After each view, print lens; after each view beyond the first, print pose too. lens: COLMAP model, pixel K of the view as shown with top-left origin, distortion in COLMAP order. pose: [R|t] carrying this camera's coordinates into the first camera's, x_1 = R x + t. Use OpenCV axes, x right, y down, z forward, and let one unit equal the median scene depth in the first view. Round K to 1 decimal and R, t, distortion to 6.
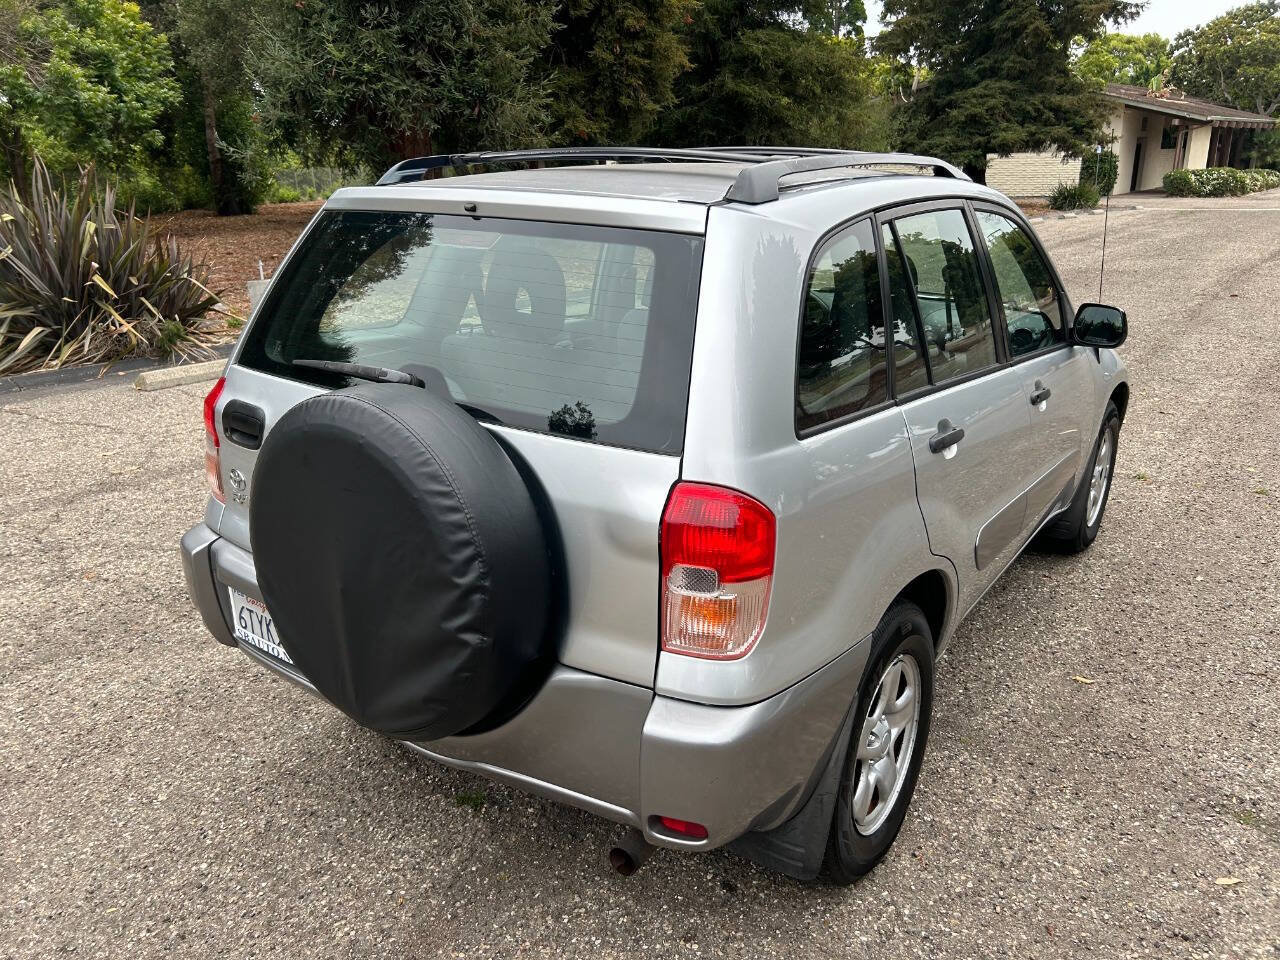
lens RADIAL K [[960.1, 0, 632.9], [0, 960.1, 473.9], [0, 0, 1]] dist [0.062984, -0.074341]
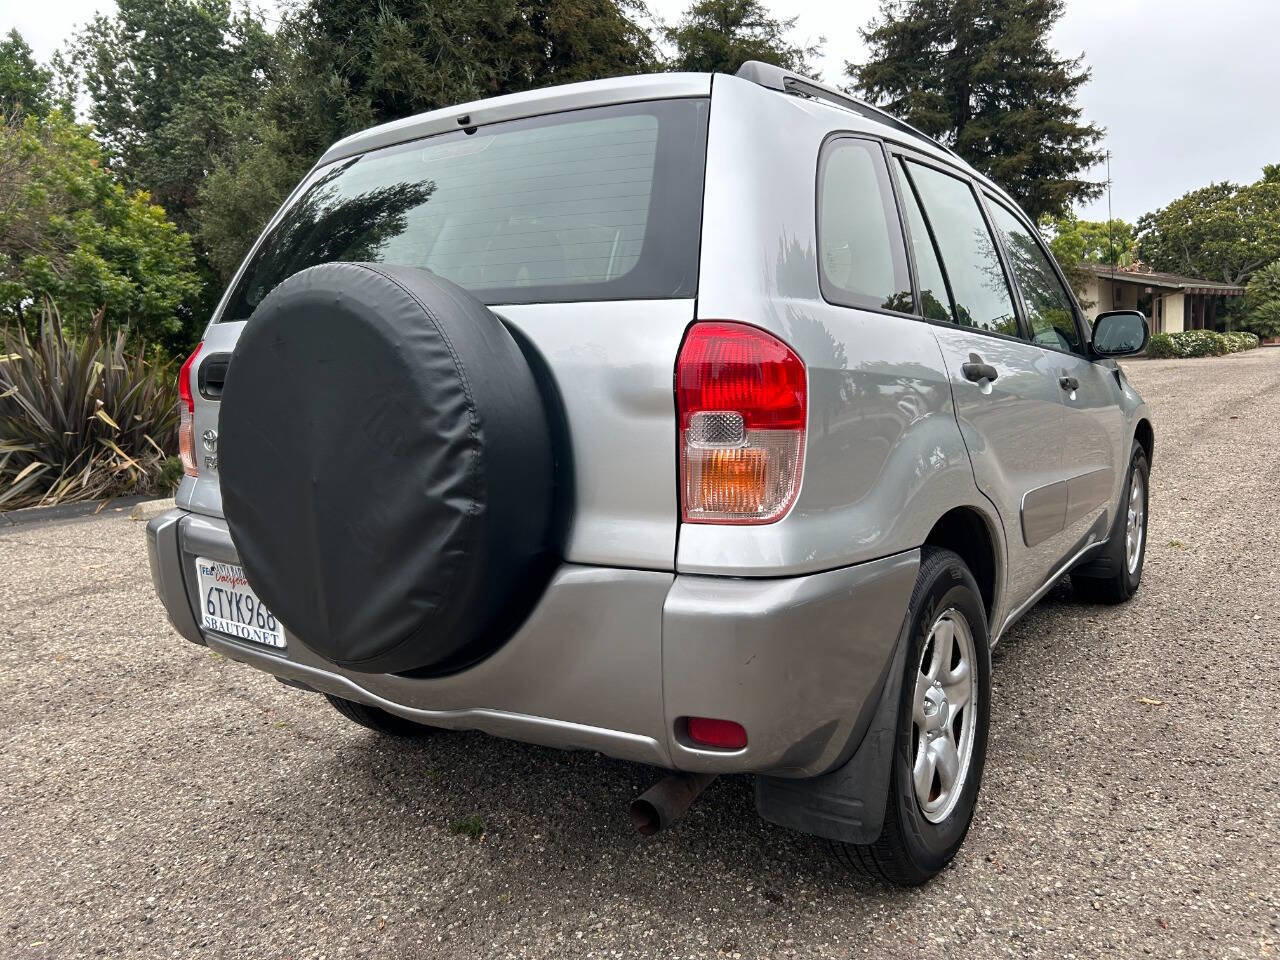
lens RADIAL K [[958.5, 0, 640.0], [0, 958.5, 480.0], [0, 0, 1]] dist [0.067261, -0.078981]
pose [[0.999451, -0.032992, 0.003134, -0.006026], [0.033009, 0.982596, -0.182800, 0.191150], [0.002951, 0.182803, 0.983145, 0.092661]]
